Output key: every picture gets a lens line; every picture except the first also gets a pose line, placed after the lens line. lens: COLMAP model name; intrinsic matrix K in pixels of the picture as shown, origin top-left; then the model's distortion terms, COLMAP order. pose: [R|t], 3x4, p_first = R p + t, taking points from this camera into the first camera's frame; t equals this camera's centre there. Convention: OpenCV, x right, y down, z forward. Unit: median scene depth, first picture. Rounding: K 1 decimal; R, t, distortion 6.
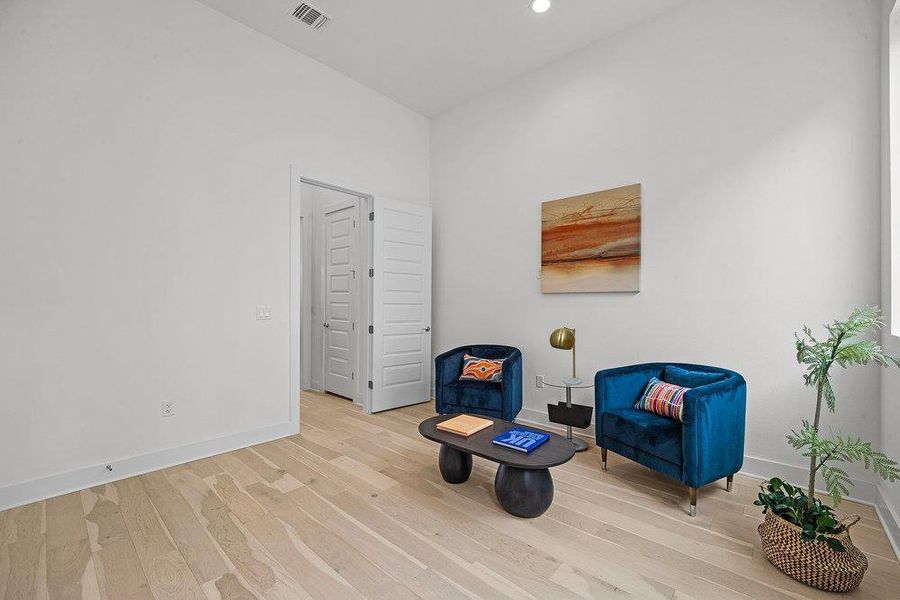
lens RADIAL K [[373.9, 0, 452.7], [0, 373.9, 302.4], [0, 0, 1]] dist [-0.005778, -0.006226]
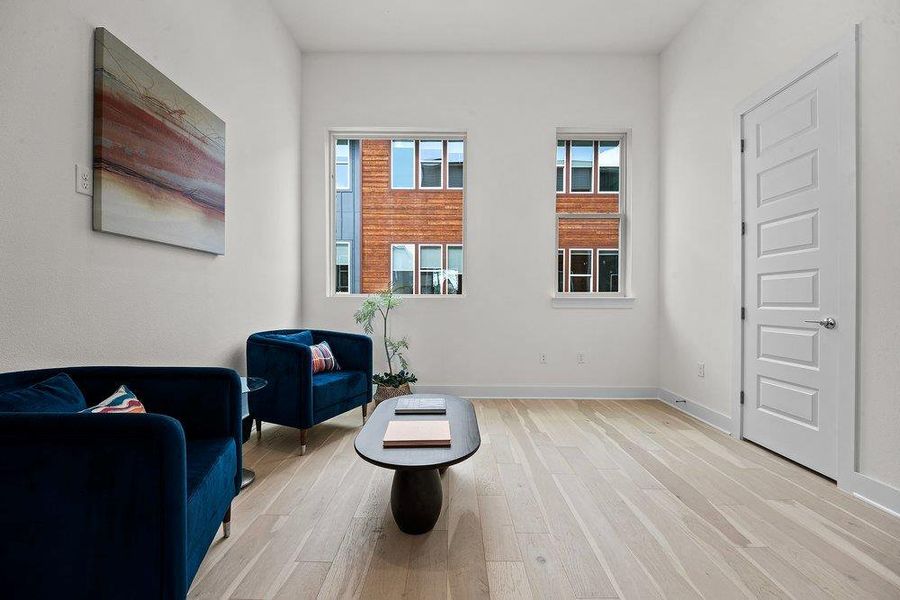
lens RADIAL K [[373.9, 0, 452.4], [0, 373.9, 299.4], [0, 0, 1]] dist [-0.005778, -0.006226]
pose [[-0.671425, -0.002304, 0.741069, -0.415838], [-0.005140, 0.999986, -0.001548, 0.063357], [-0.741055, -0.004849, -0.671427, 1.117035]]
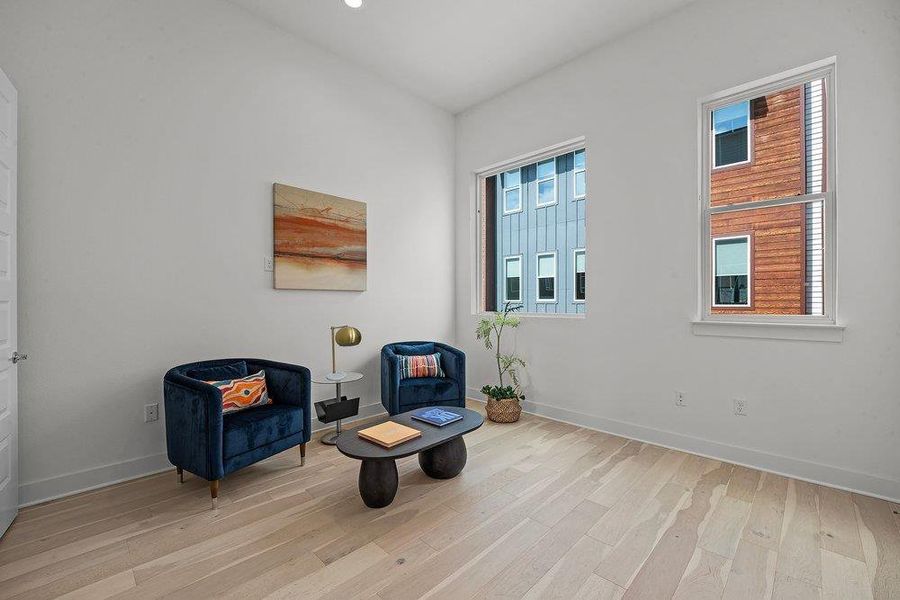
lens RADIAL K [[373.9, 0, 451.5], [0, 373.9, 303.2], [0, 0, 1]] dist [-0.005778, -0.006226]
pose [[0.036432, -0.007544, 0.999308, -0.685253], [-0.001927, 0.999969, 0.007619, 0.001726], [-0.999334, -0.002203, 0.036416, 0.640796]]
